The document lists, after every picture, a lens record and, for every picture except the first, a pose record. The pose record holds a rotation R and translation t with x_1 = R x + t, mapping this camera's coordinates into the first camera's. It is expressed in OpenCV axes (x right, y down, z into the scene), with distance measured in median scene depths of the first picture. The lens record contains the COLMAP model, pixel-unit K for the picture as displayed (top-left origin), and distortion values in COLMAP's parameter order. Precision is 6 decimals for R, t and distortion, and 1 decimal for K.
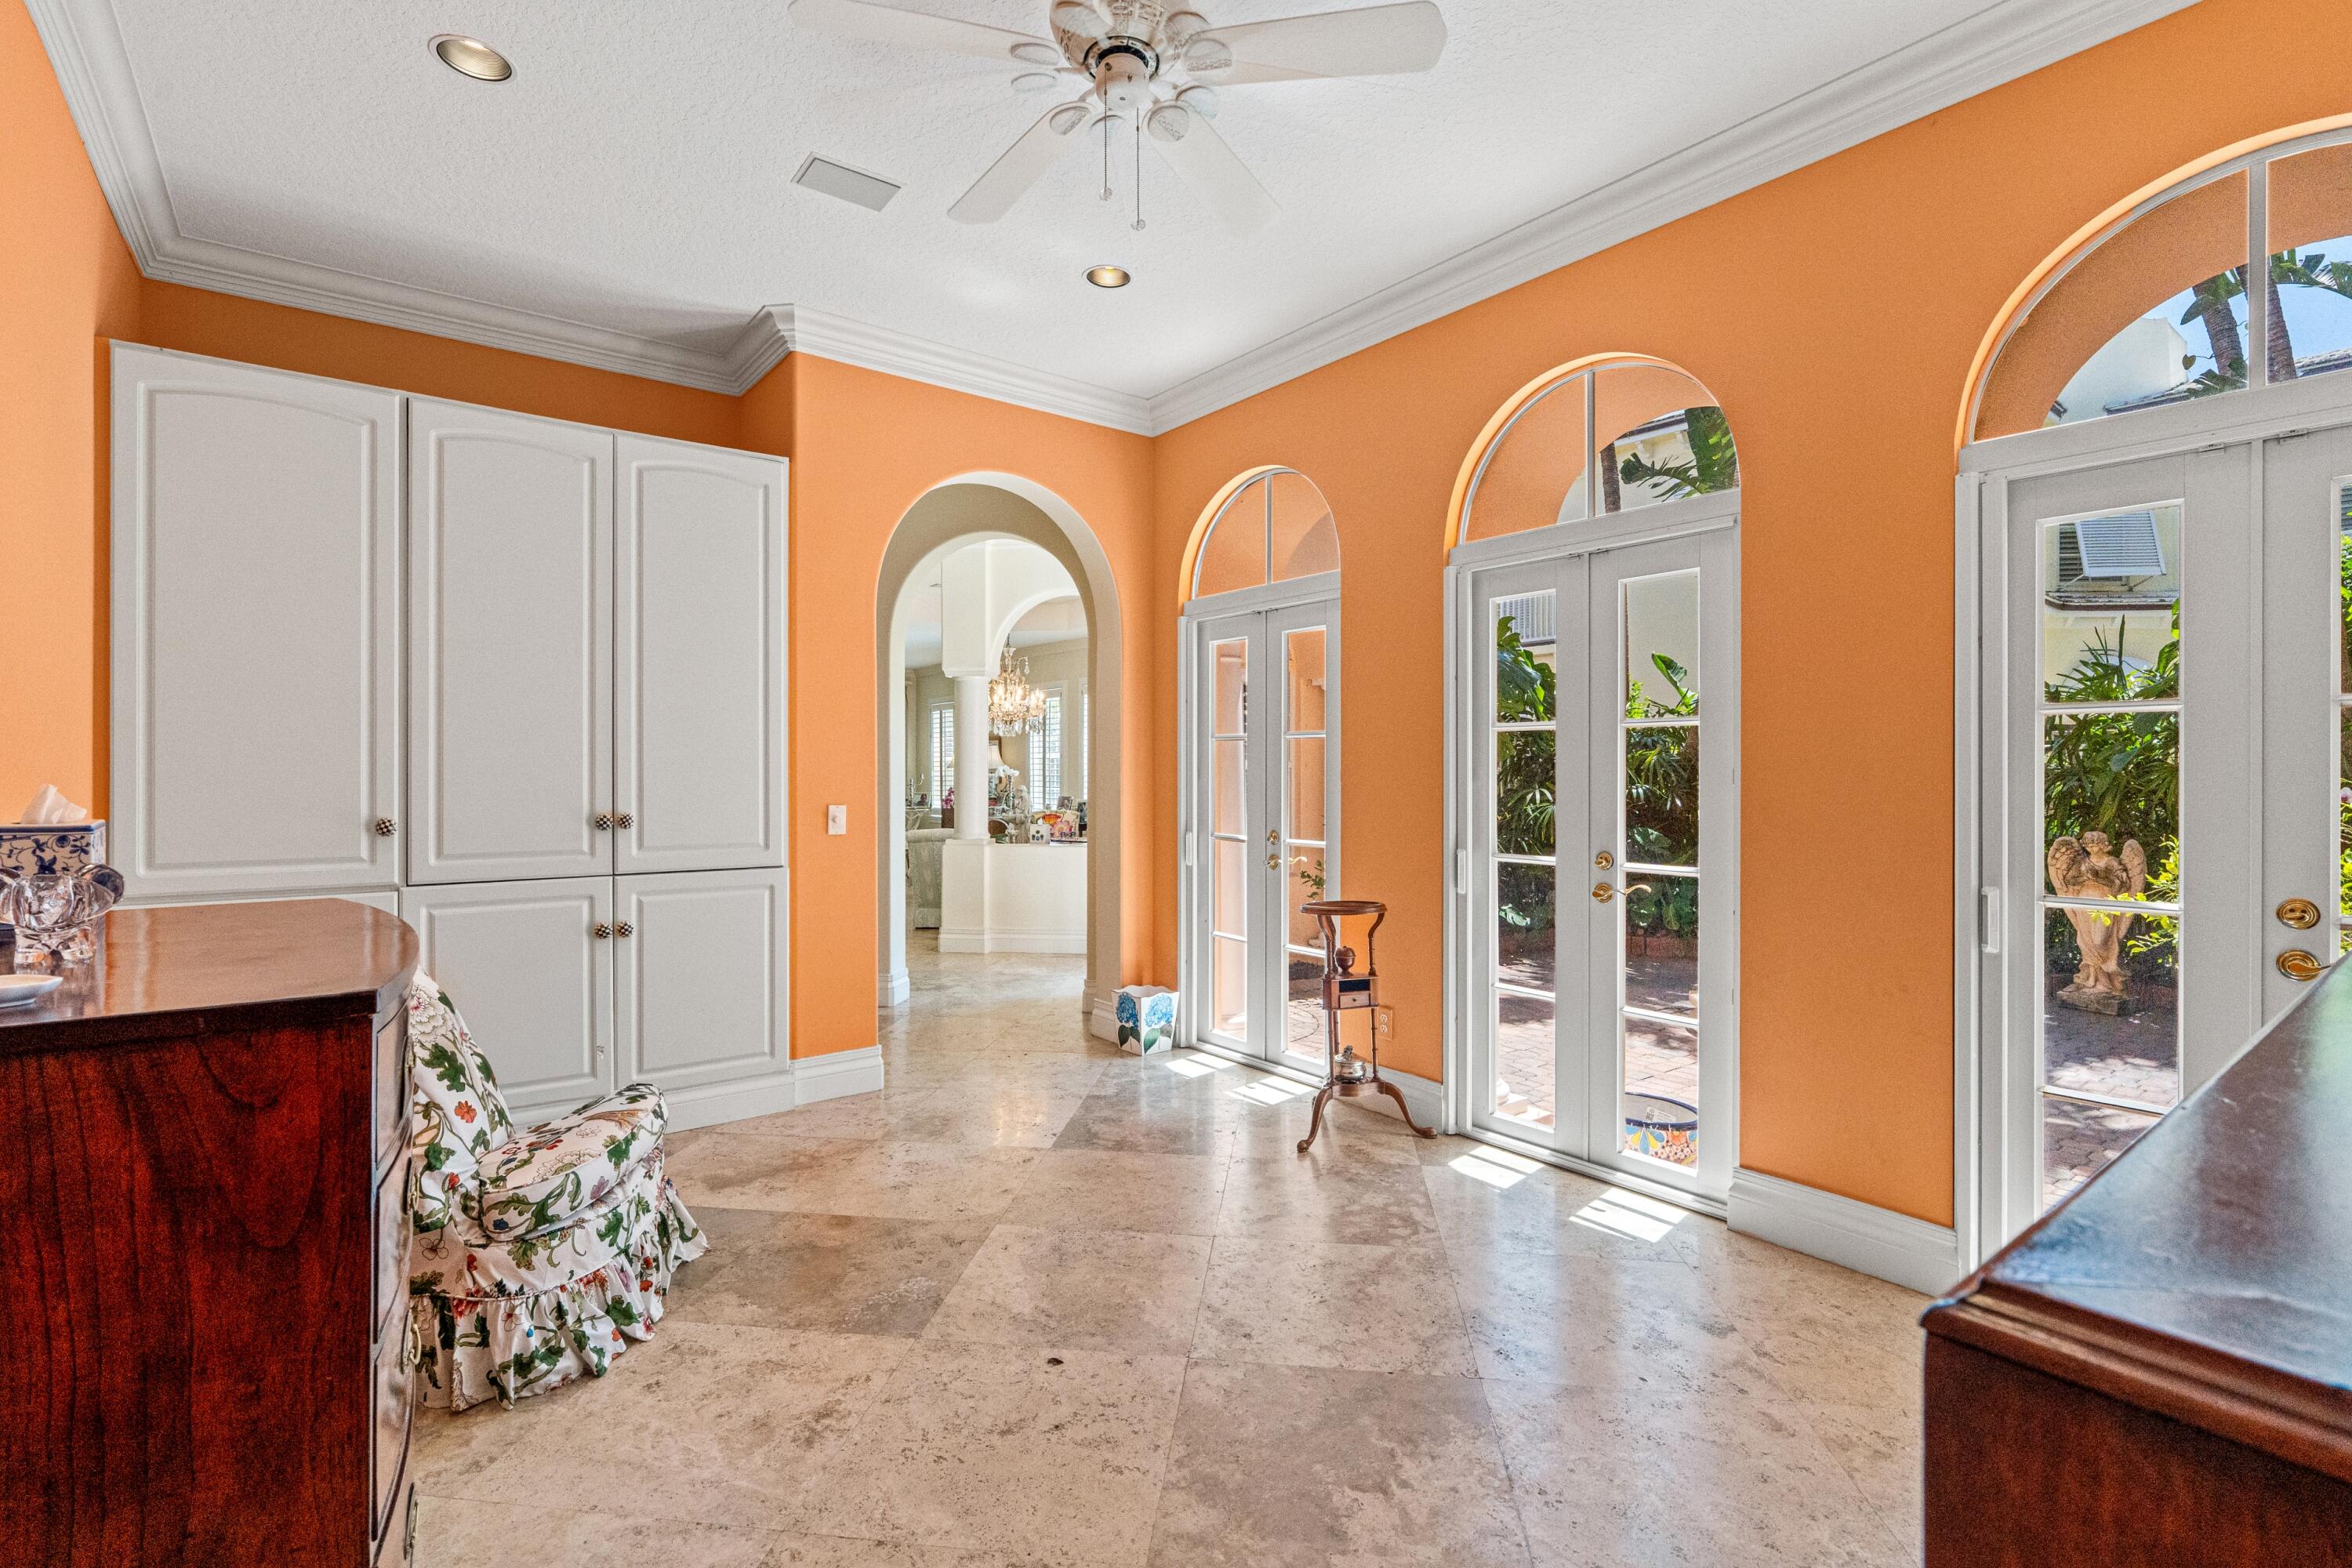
lens RADIAL K [[1065.5, 0, 1169.9], [0, 1065.5, 781.1], [0, 0, 1]] dist [-0.006598, 0.001623]
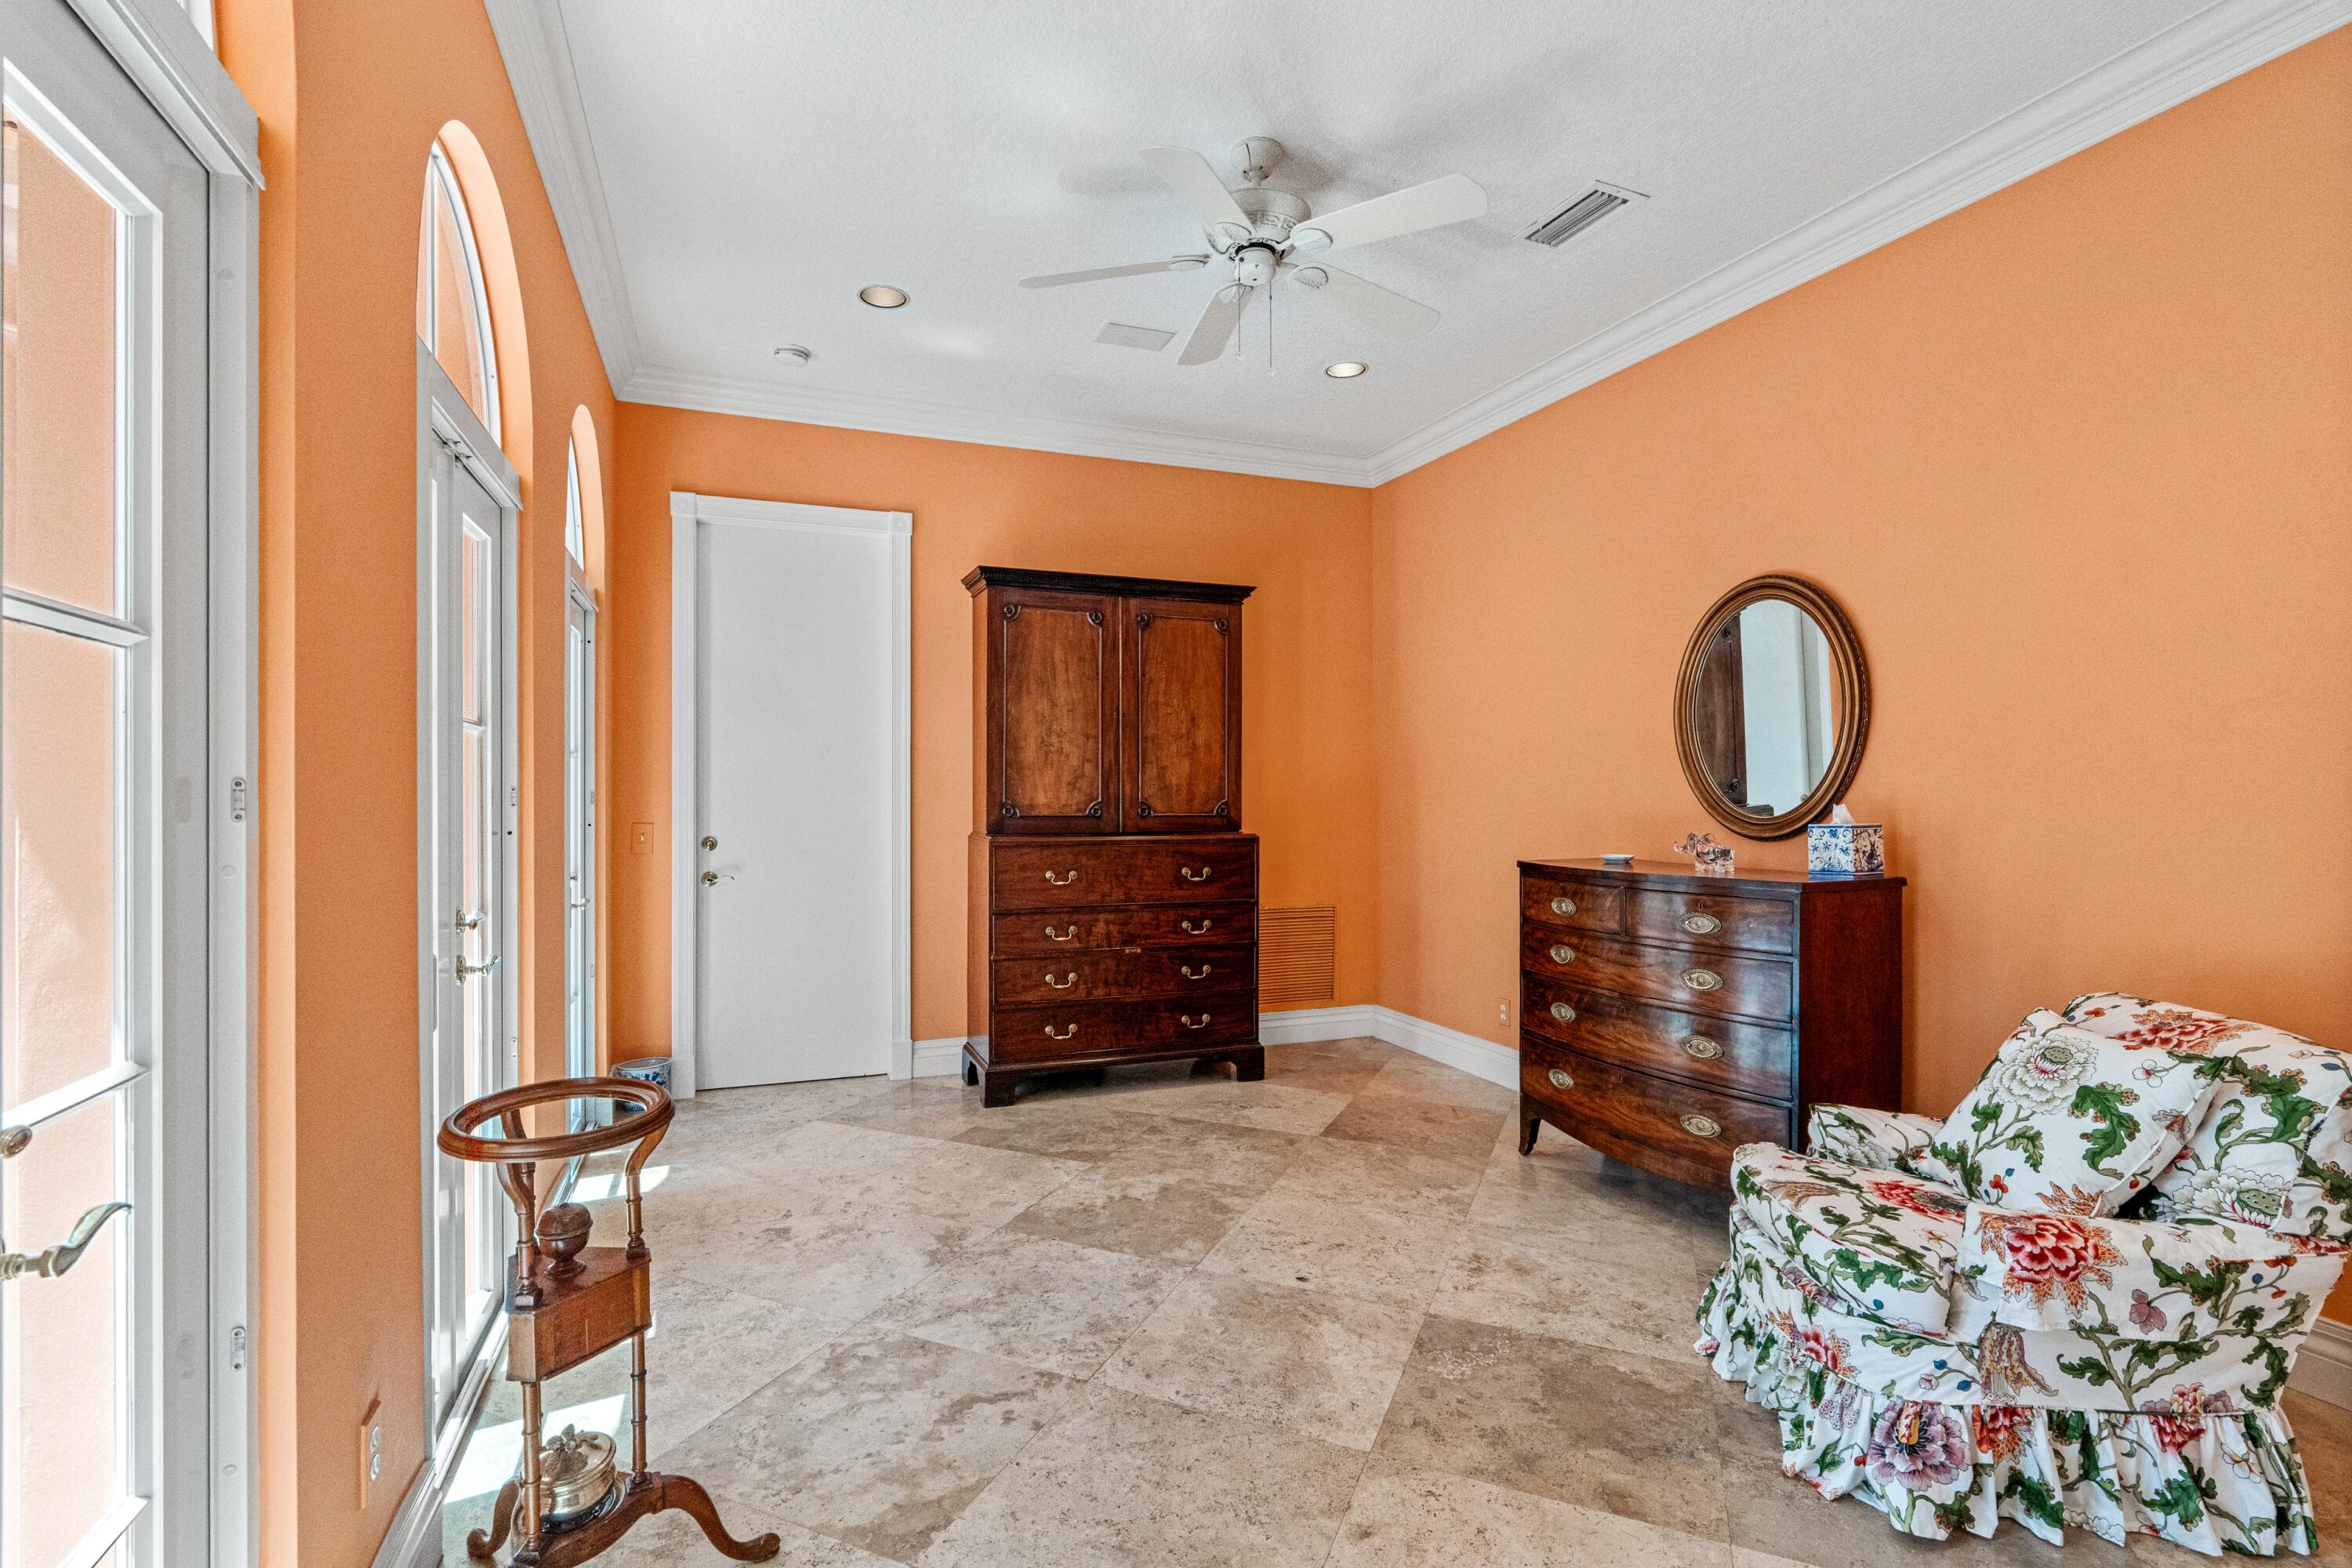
lens RADIAL K [[1065.5, 0, 1167.7], [0, 1065.5, 787.5], [0, 0, 1]] dist [-0.006598, 0.001623]
pose [[-0.960888, -0.002550, 0.276924, -0.258019], [-0.002862, 0.999996, -0.000722, -0.010881], [-0.276921, -0.001486, -0.960892, 1.934919]]
